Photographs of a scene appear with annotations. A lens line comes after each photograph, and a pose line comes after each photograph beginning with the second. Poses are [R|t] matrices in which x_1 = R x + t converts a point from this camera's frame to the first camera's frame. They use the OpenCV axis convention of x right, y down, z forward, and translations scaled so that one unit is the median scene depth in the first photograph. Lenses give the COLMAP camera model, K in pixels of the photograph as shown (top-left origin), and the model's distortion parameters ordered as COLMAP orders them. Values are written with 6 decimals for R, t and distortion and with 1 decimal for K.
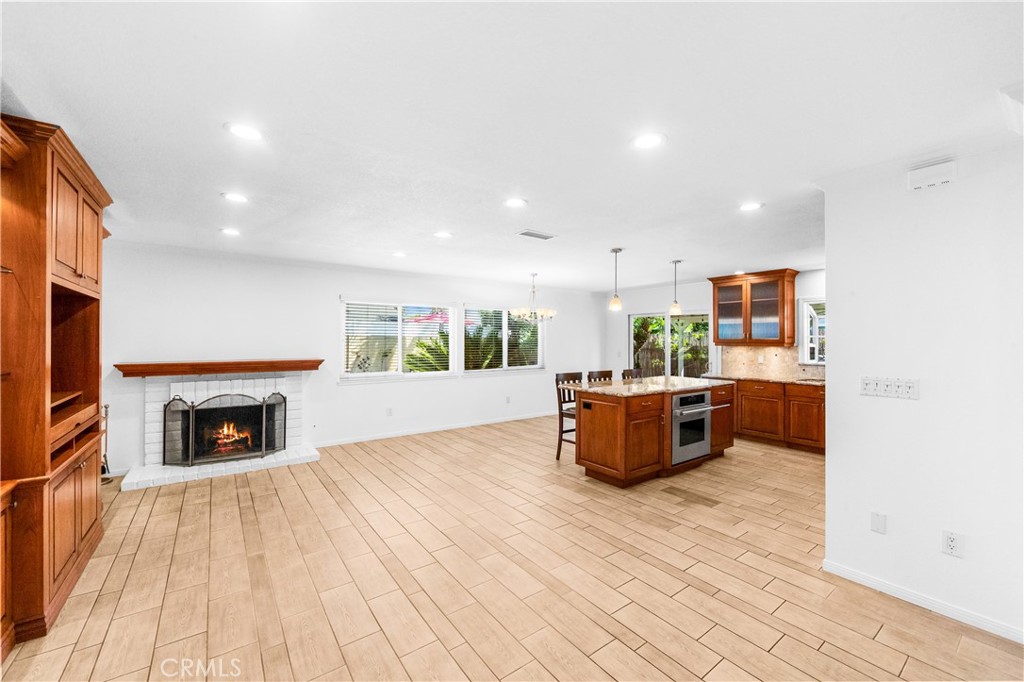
lens RADIAL K [[410.3, 0, 511.3], [0, 410.3, 339.3], [0, 0, 1]] dist [-0.002821, -0.000596]
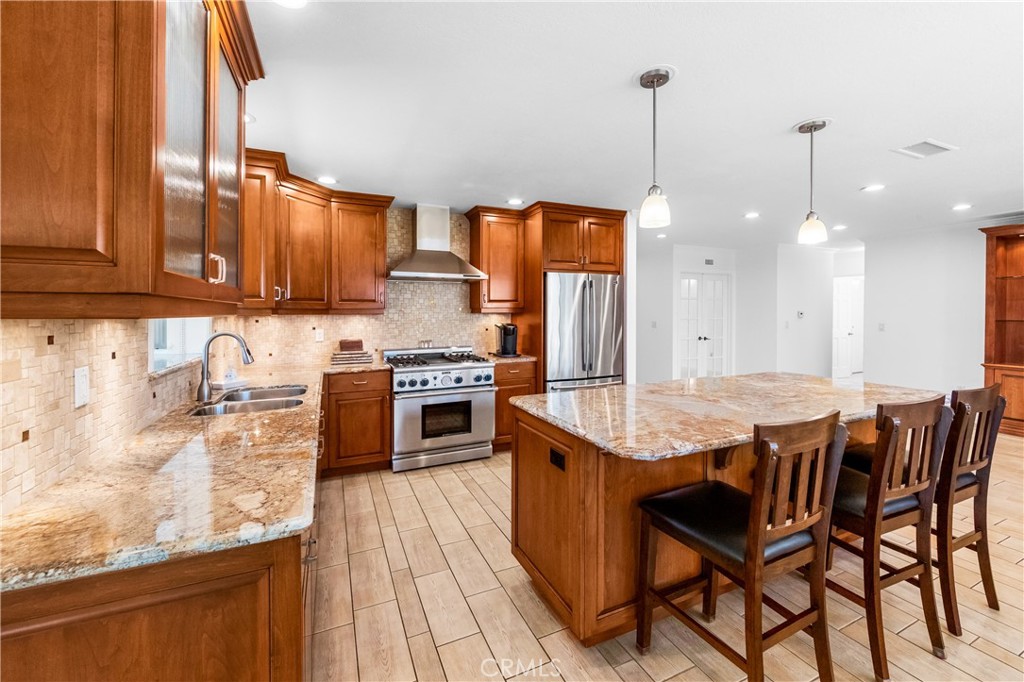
lens RADIAL K [[410.3, 0, 514.3], [0, 410.3, 309.1], [0, 0, 1]] dist [-0.002821, -0.000596]
pose [[-0.977204, 0.003510, 0.212275, 0.479747], [0.001082, 0.999933, -0.011556, 0.019081], [-0.212301, -0.011063, -0.977142, 1.510147]]
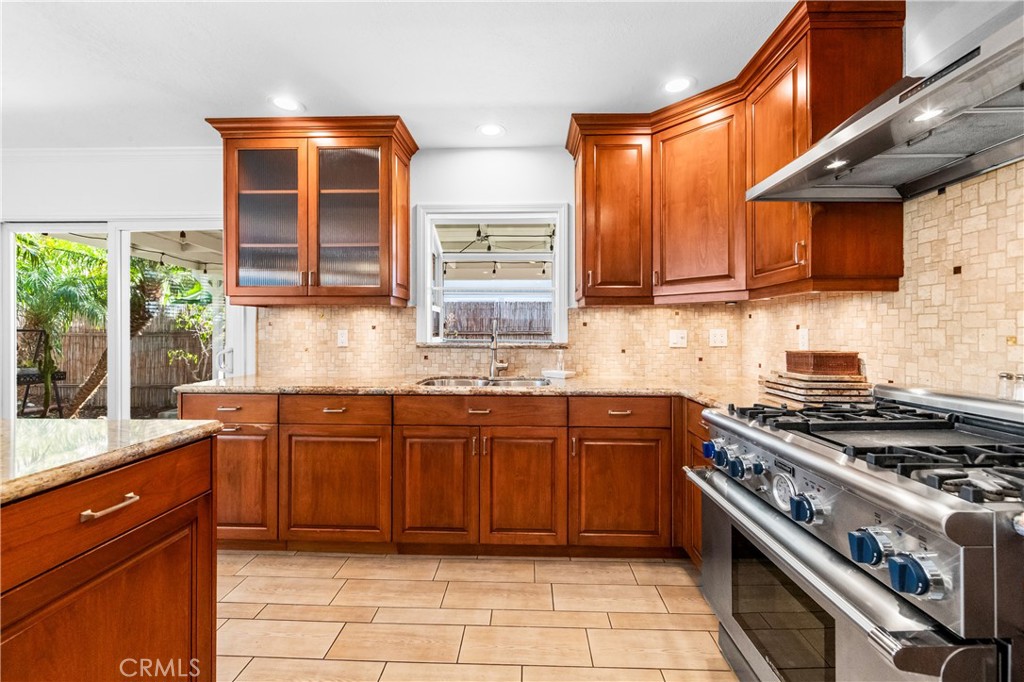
lens RADIAL K [[410.3, 0, 514.4], [0, 410.3, 330.3], [0, 0, 1]] dist [-0.002821, -0.000596]
pose [[0.613499, 0.002496, 0.789692, 0.490900], [-0.003606, 0.999993, -0.000360, 0.052474], [-0.789687, -0.002627, 0.613504, 0.765397]]
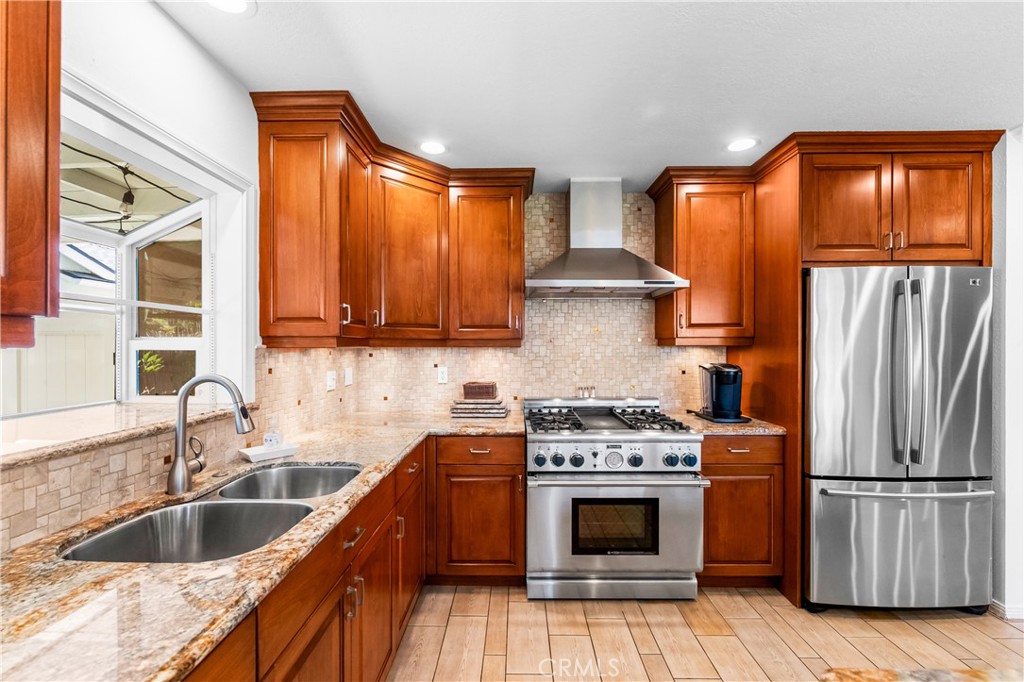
lens RADIAL K [[410.3, 0, 514.0], [0, 410.3, 345.3], [0, 0, 1]] dist [-0.002821, -0.000596]
pose [[-0.798798, 0.001016, 0.601598, 0.583686], [-0.003108, 0.999978, -0.005816, 0.020666], [-0.601591, -0.006515, -0.798778, 1.213911]]
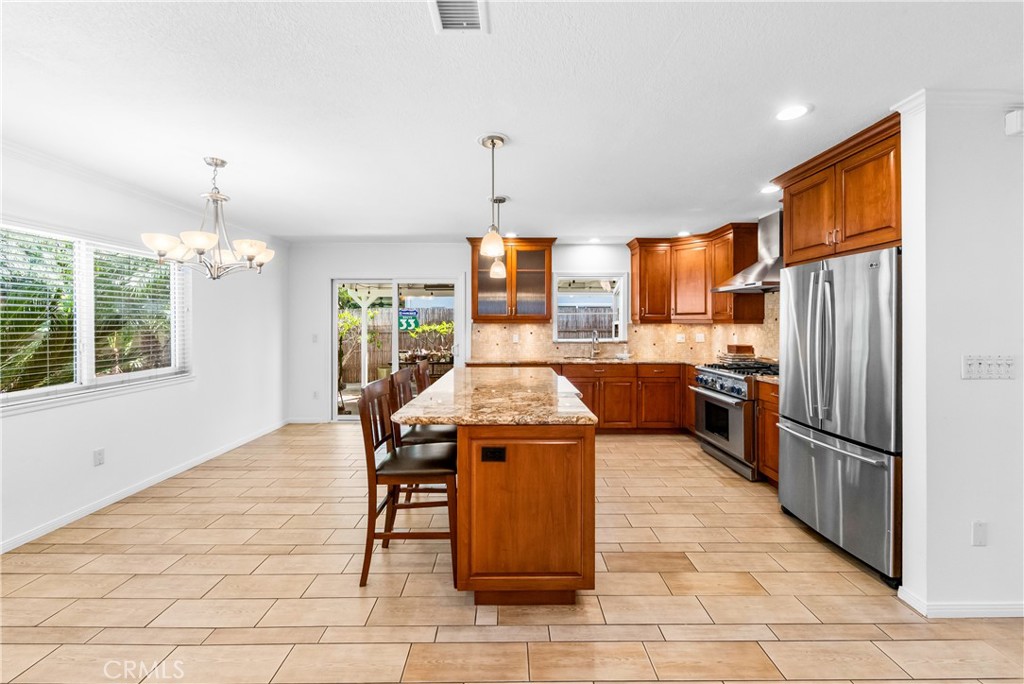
lens RADIAL K [[410.3, 0, 512.6], [0, 410.3, 323.2], [0, 0, 1]] dist [-0.002821, -0.000596]
pose [[0.582036, -0.005006, 0.813148, -0.152450], [-0.001543, 0.999972, 0.007261, 0.012135], [-0.813162, -0.005481, 0.582012, 0.643966]]
